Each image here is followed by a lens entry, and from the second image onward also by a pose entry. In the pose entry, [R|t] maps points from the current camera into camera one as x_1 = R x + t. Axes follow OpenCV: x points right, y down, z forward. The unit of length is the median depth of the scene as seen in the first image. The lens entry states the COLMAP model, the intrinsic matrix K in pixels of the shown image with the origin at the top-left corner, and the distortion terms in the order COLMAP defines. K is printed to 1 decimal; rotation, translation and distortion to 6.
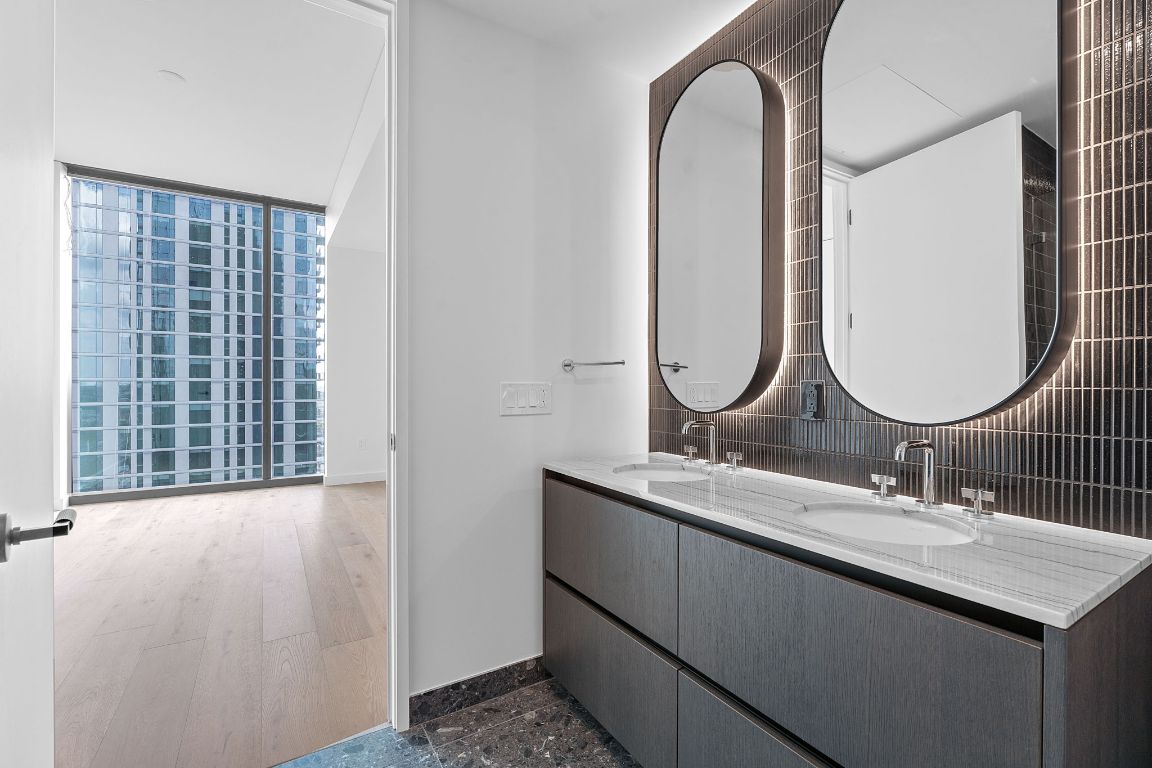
lens RADIAL K [[502.4, 0, 576.0], [0, 502.4, 384.0], [0, 0, 1]] dist [-0.006590, -0.000140]
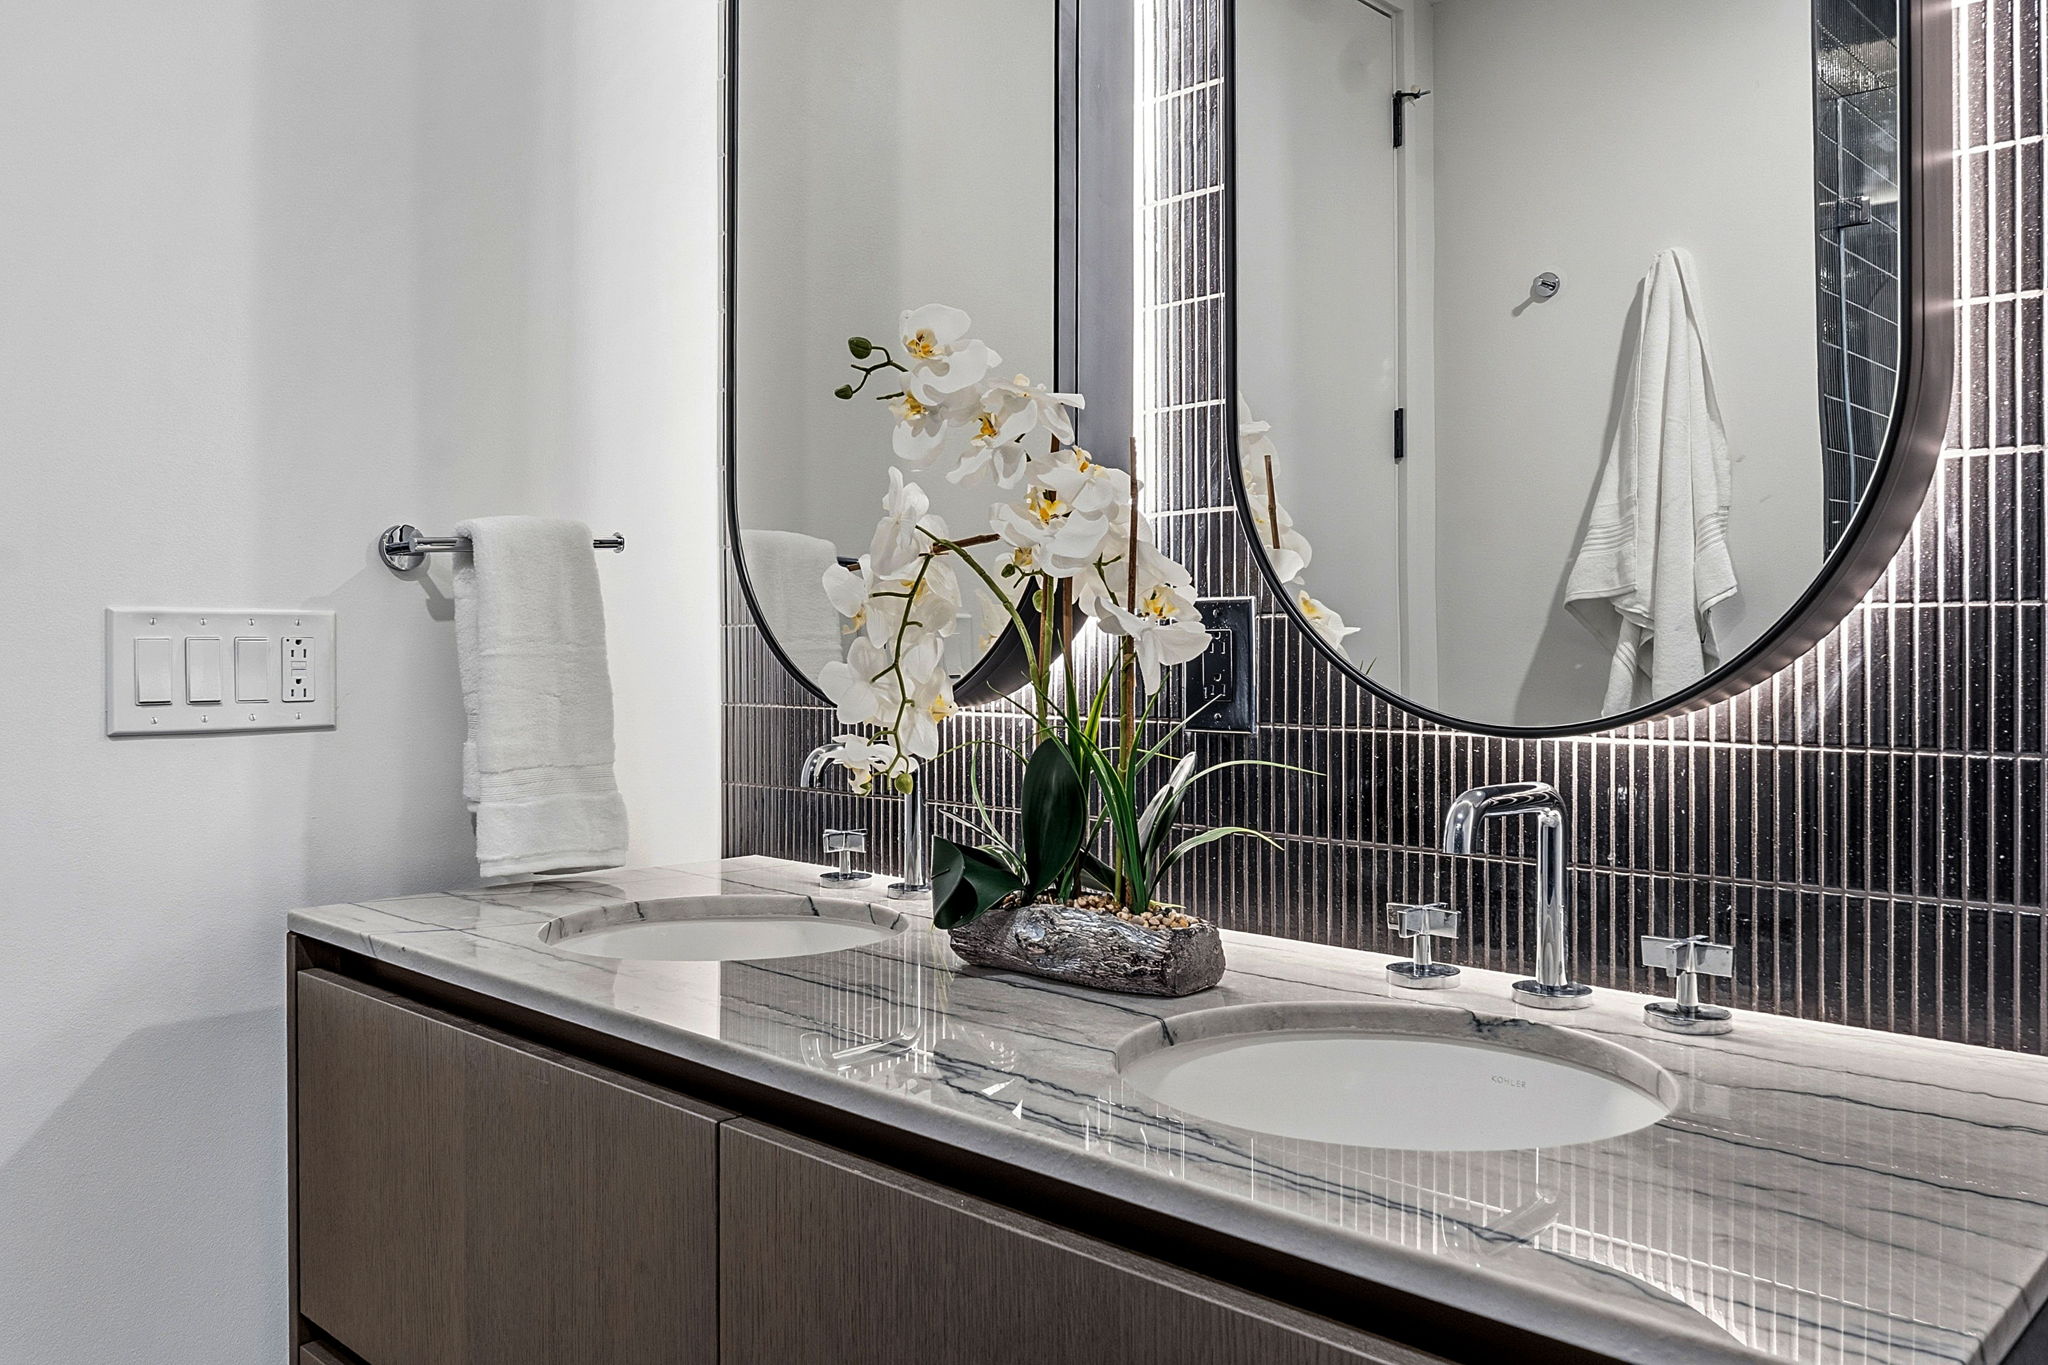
lens RADIAL K [[1564.1, 0, 1015.9], [0, 1564.1, 648.7], [0, 0, 1]] dist [-0.012680, -0.001693]
pose [[0.968442, -0.003717, 0.249210, 0.163582], [0.003613, 0.999993, 0.000875, 0.029978], [-0.249211, 0.000053, 0.968449, 0.172078]]
